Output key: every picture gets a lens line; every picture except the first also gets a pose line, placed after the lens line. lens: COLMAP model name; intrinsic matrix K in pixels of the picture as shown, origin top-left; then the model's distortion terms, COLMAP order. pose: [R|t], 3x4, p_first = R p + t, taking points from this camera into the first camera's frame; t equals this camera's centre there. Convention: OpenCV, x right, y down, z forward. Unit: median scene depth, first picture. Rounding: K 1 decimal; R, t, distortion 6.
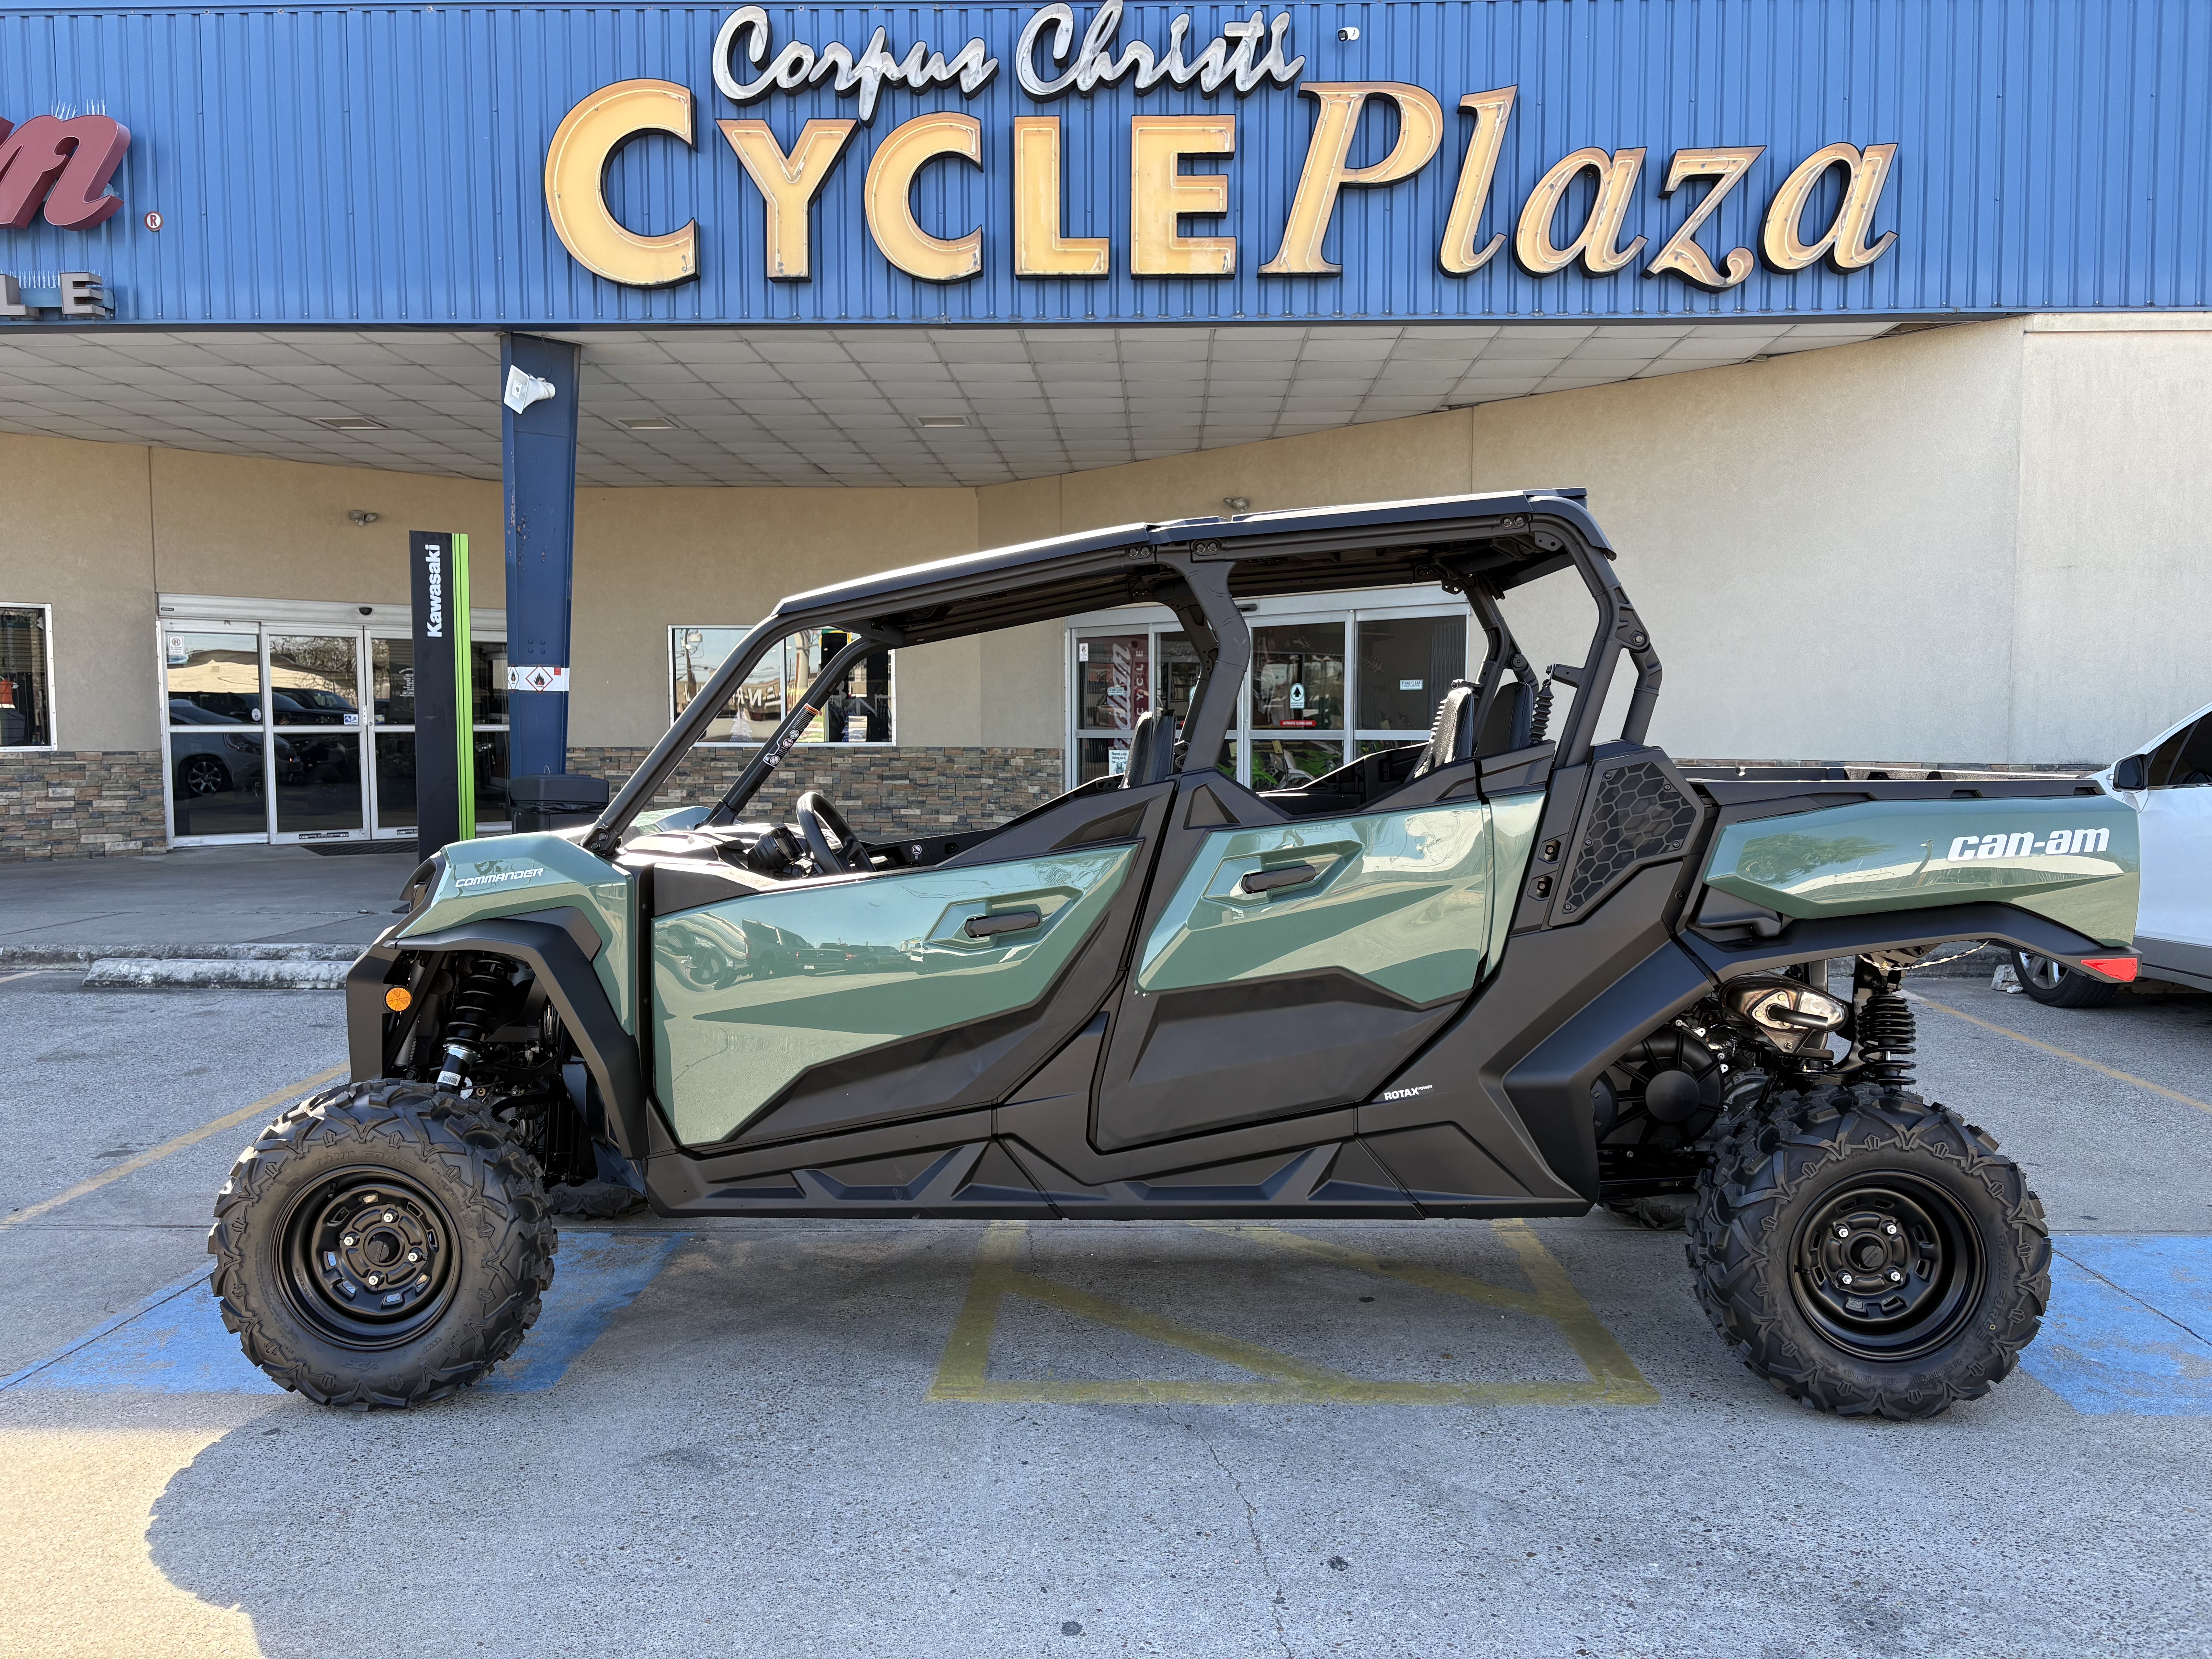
lens RADIAL K [[1659.9, 0, 1110.9], [0, 1659.9, 829.4], [0, 0, 1]] dist [0.007094, -0.000475]
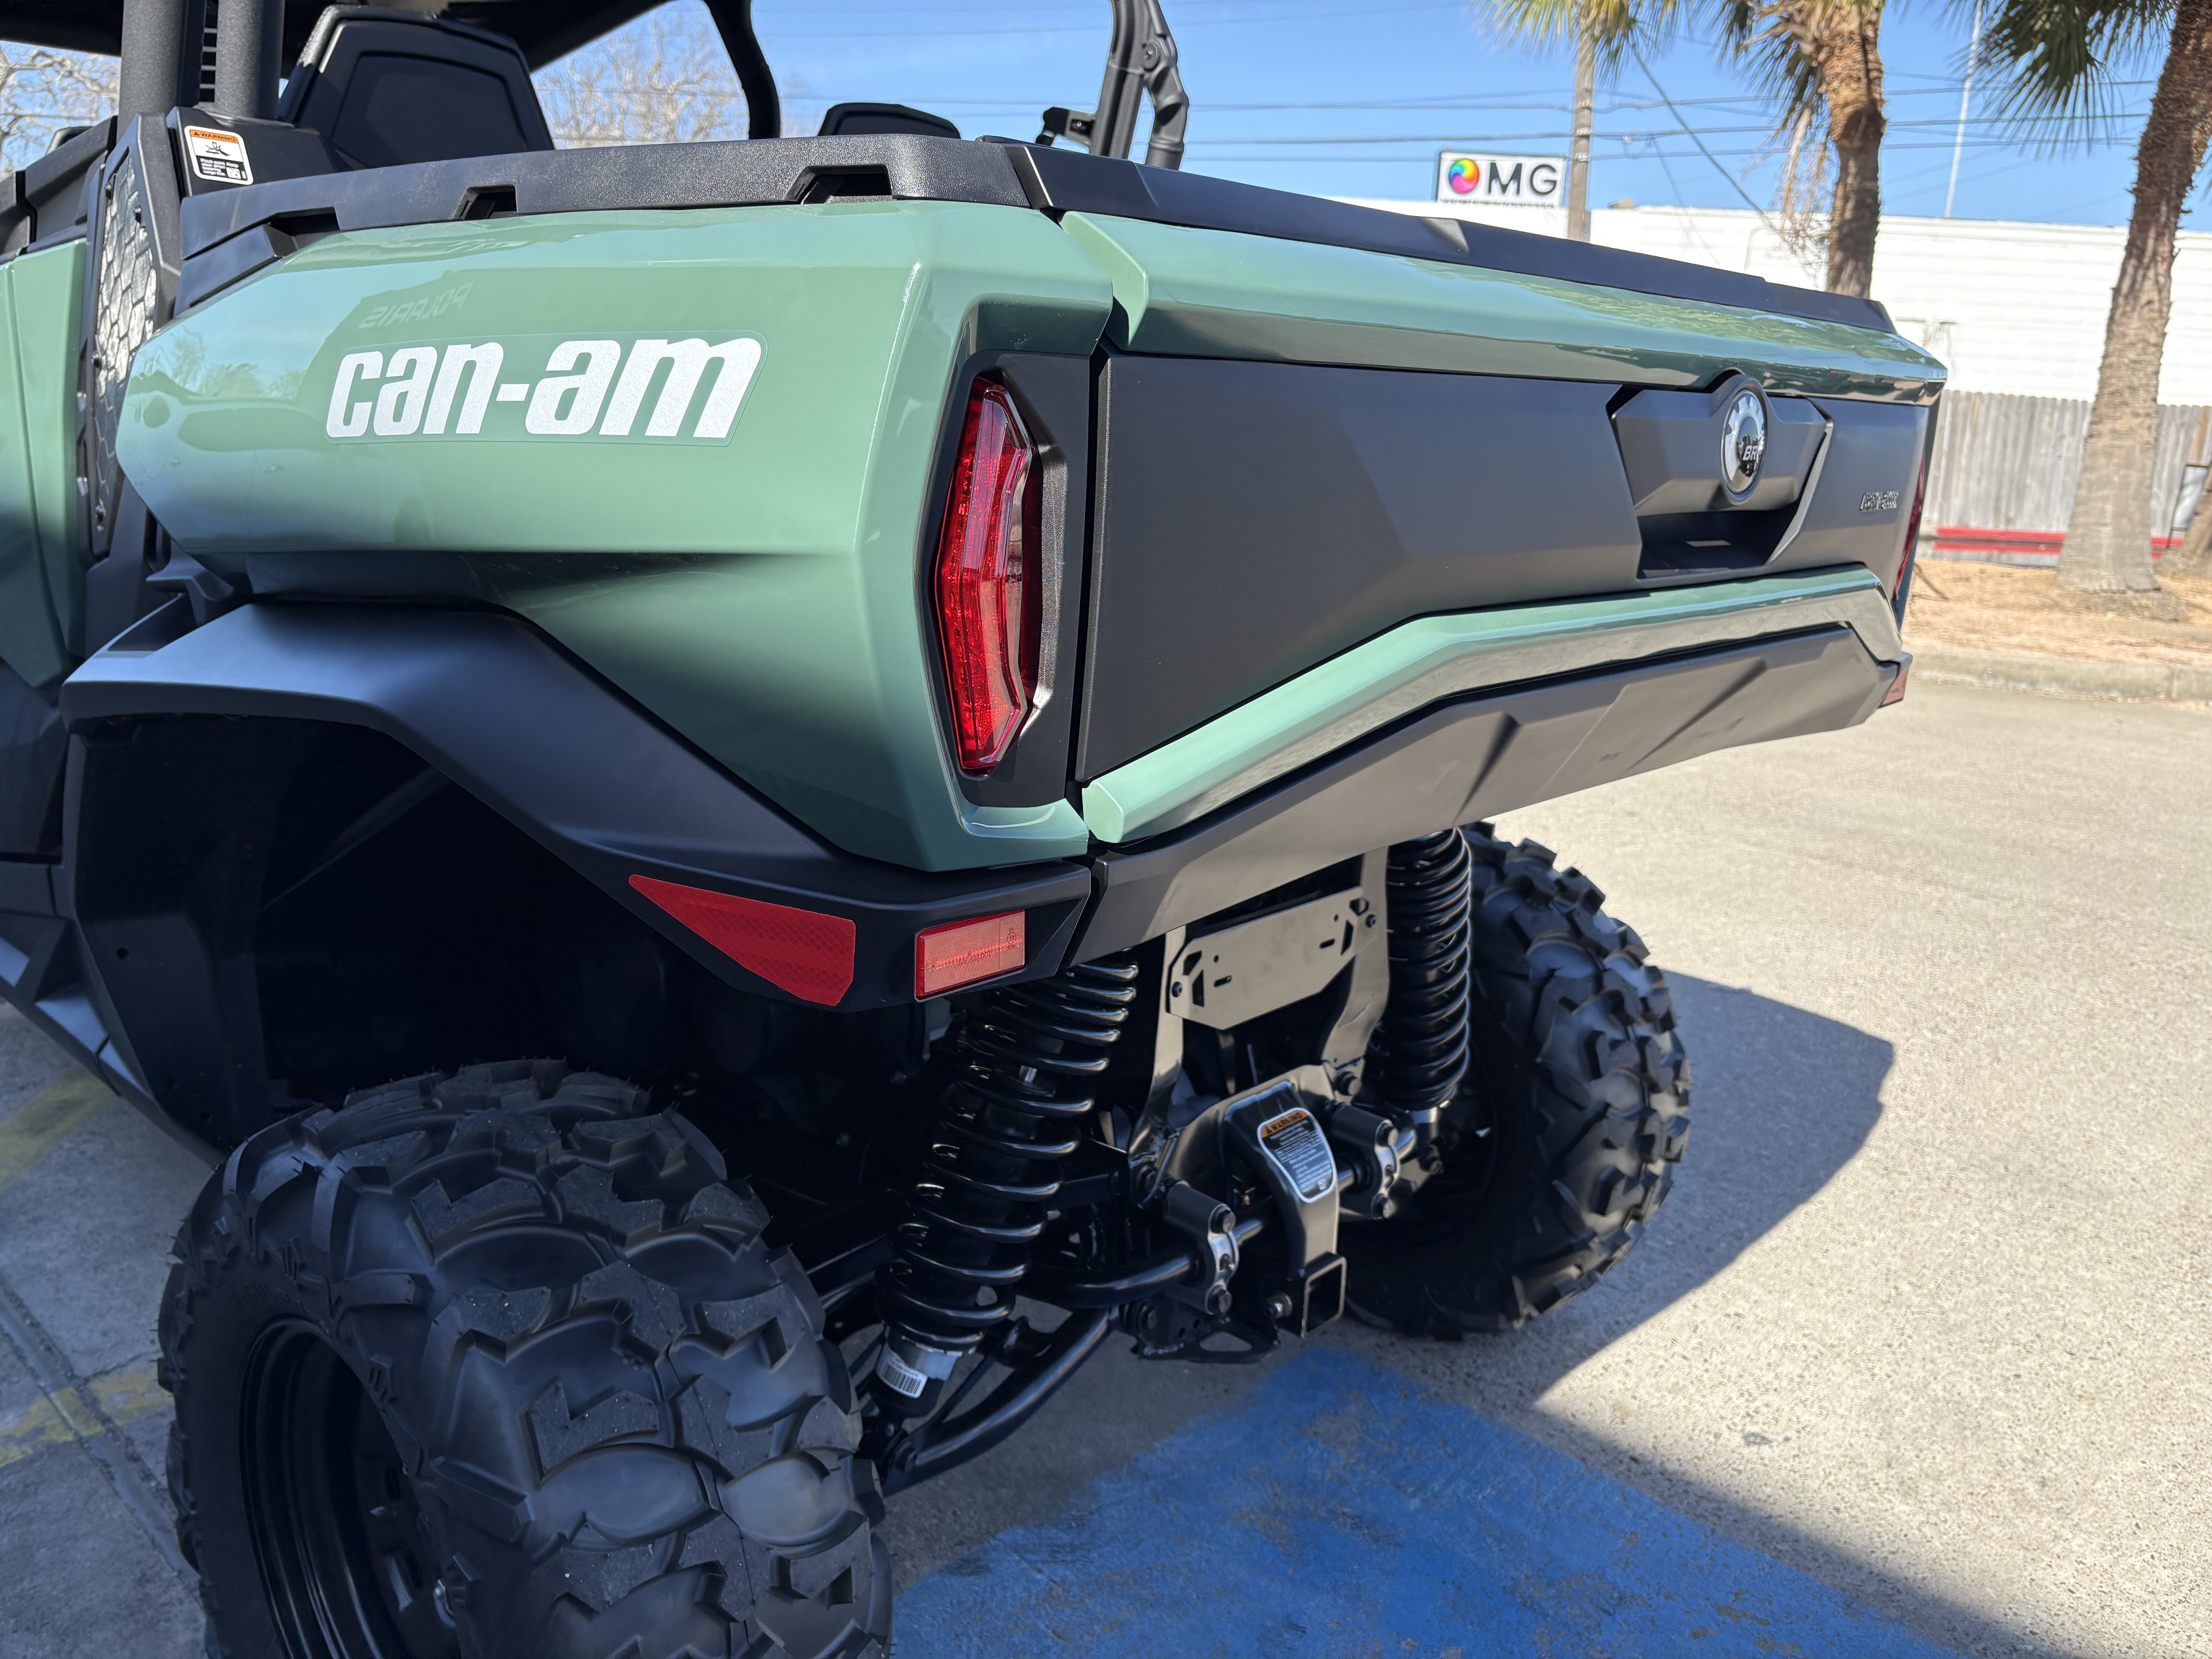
lens RADIAL K [[1697.1, 0, 1126.0], [0, 1697.1, 816.2], [0, 0, 1]] dist [0.029701, -0.025228]
pose [[0.749056, 0.194778, -0.633228, 0.252919], [-0.080460, 0.975476, 0.204874, 0.003532], [0.657603, -0.102513, 0.746357, 0.269862]]
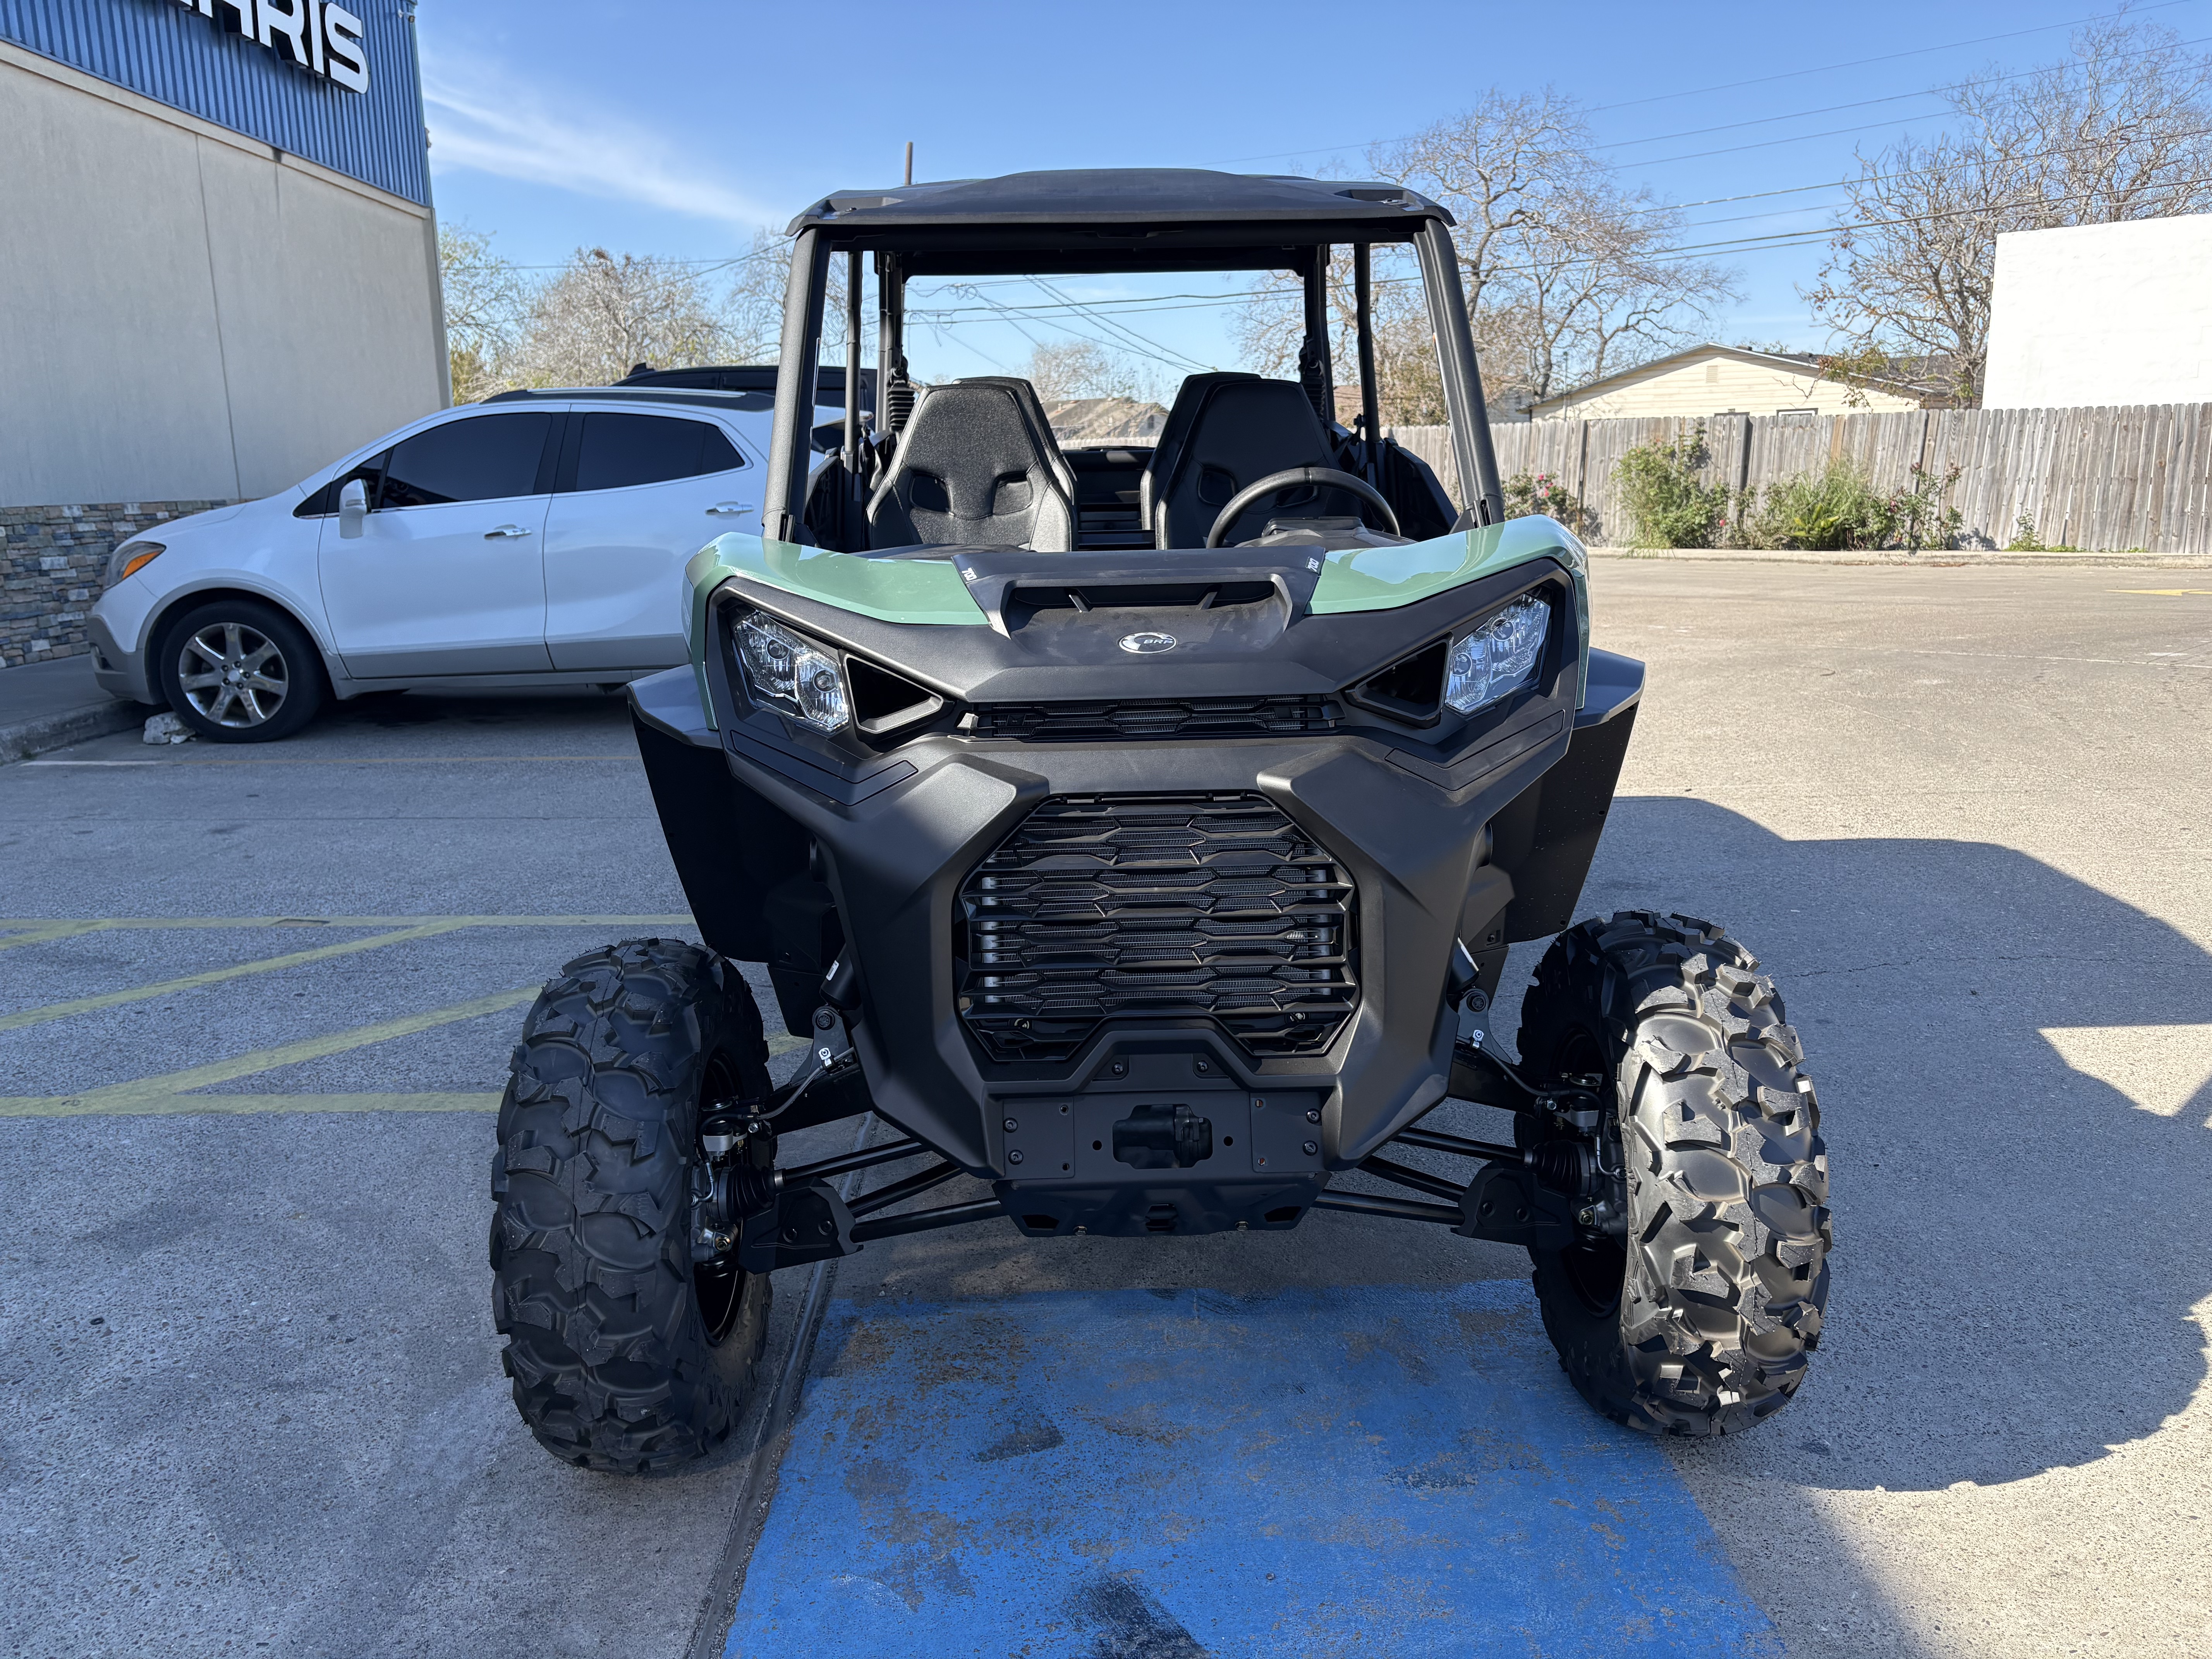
lens RADIAL K [[1659.9, 0, 1091.6], [0, 1659.9, 828.0], [0, 0, 1]] dist [0.075844, -0.099360]
pose [[-0.039461, -0.203651, 0.978248, -0.343687], [0.076353, 0.975534, 0.206166, -0.010285], [-0.996300, 0.082828, -0.022947, 0.405211]]
